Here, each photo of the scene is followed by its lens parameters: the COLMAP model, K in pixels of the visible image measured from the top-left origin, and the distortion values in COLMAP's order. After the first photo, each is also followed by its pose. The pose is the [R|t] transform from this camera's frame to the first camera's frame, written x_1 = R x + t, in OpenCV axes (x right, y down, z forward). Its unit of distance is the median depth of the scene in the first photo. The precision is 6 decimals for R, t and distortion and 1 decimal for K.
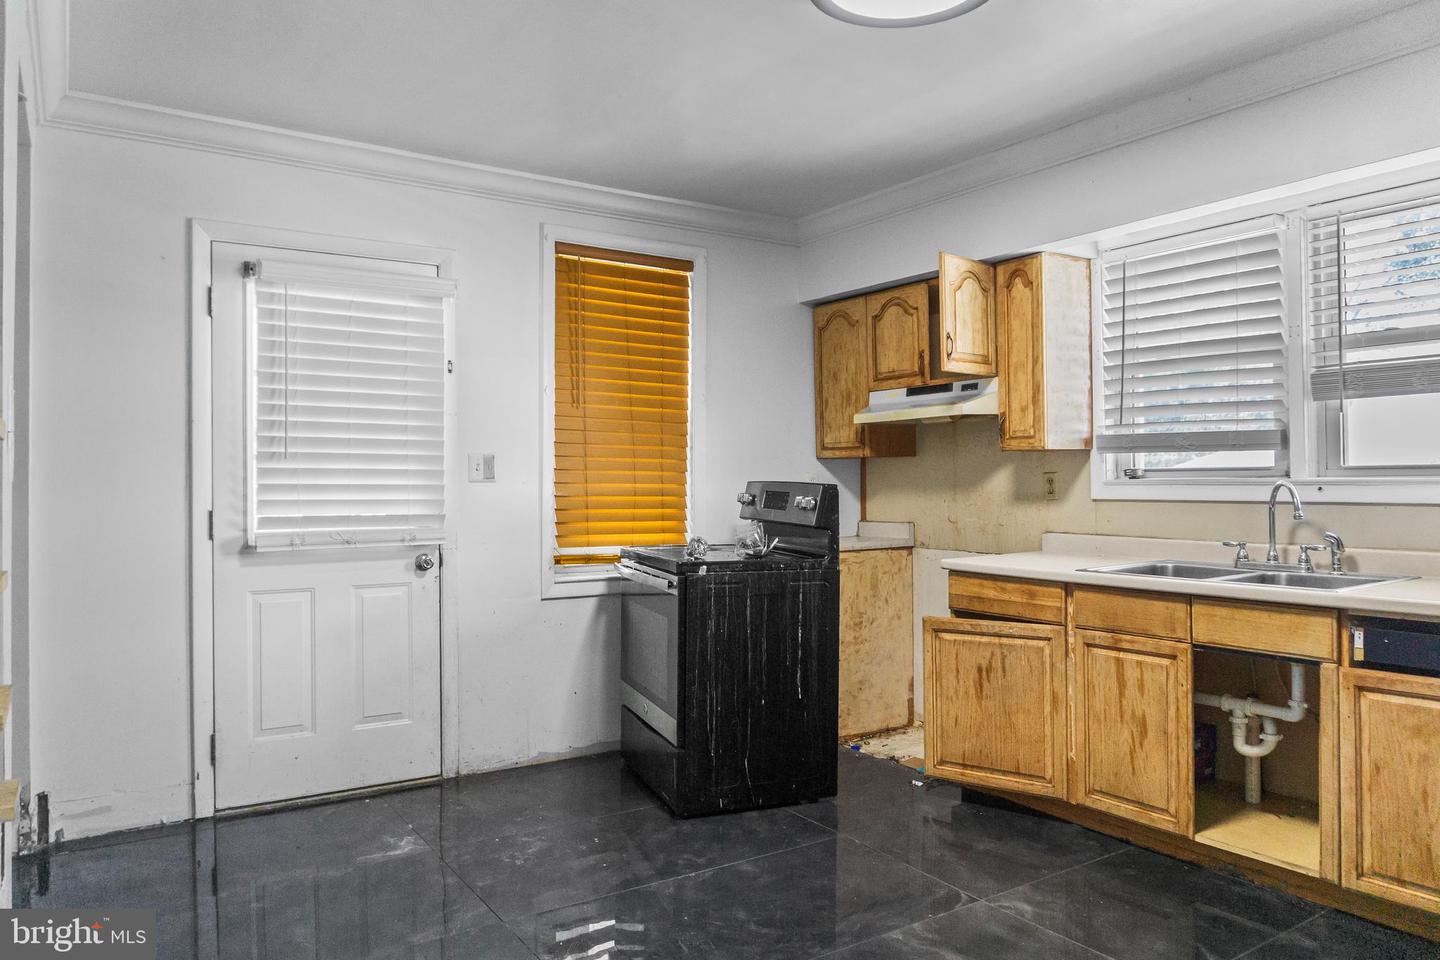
lens RADIAL K [[988.9, 0, 720.5], [0, 988.9, 482.9], [0, 0, 1]] dist [-0.019640, -0.004695]
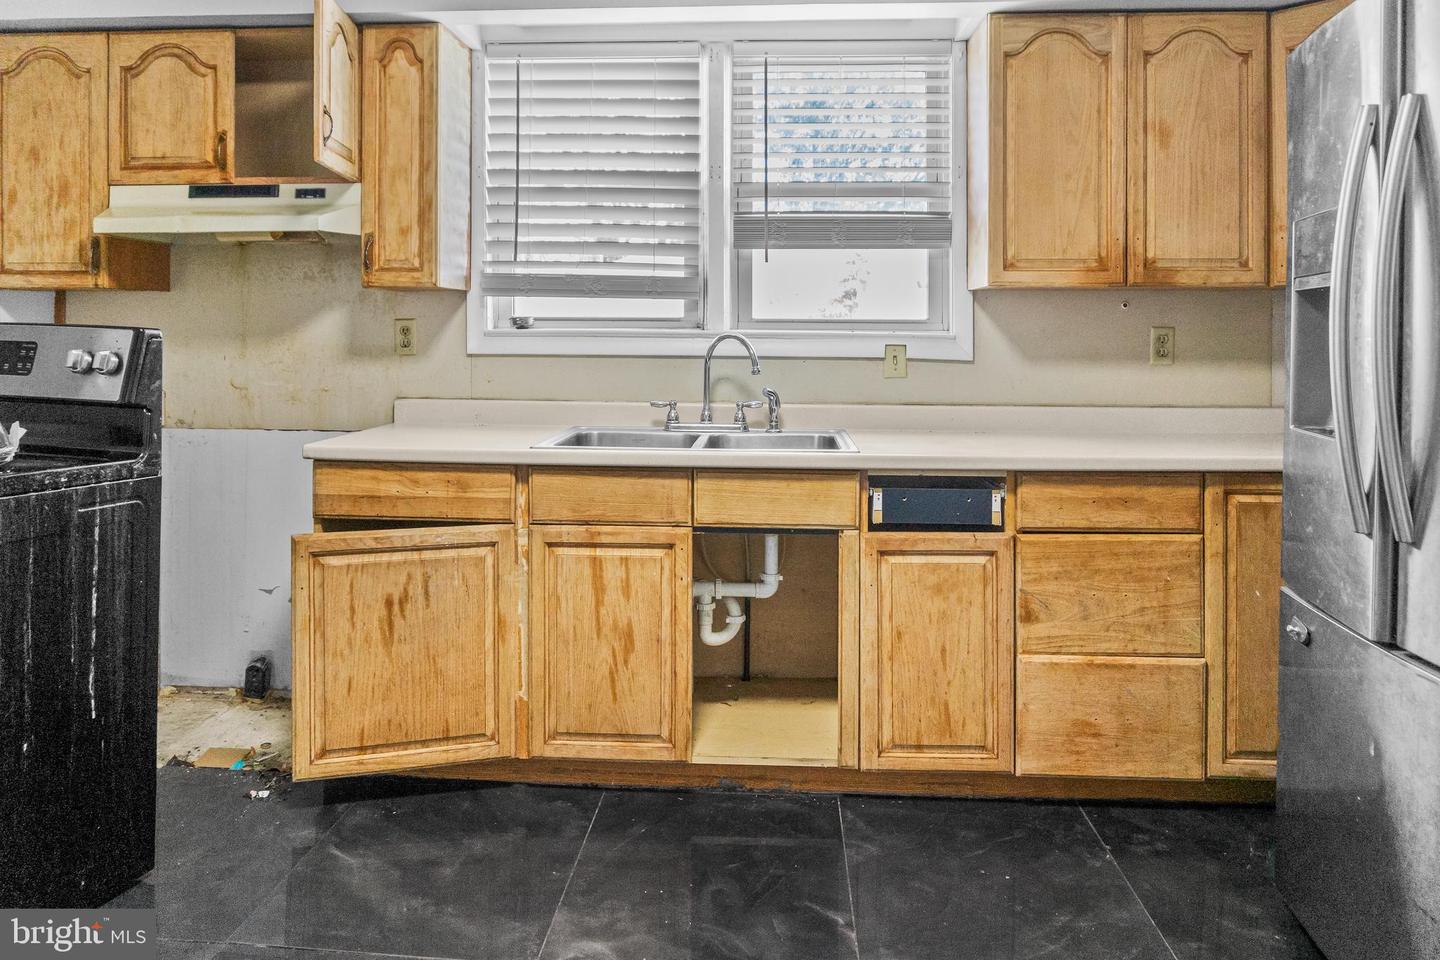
lens RADIAL K [[988.9, 0, 713.6], [0, 988.9, 336.0], [0, 0, 1]] dist [-0.019640, -0.004695]
pose [[0.603685, 0.013501, 0.797108, -0.152804], [-0.008935, 0.999908, -0.010169, 0.009454], [-0.797173, -0.000984, 0.603751, 0.419279]]
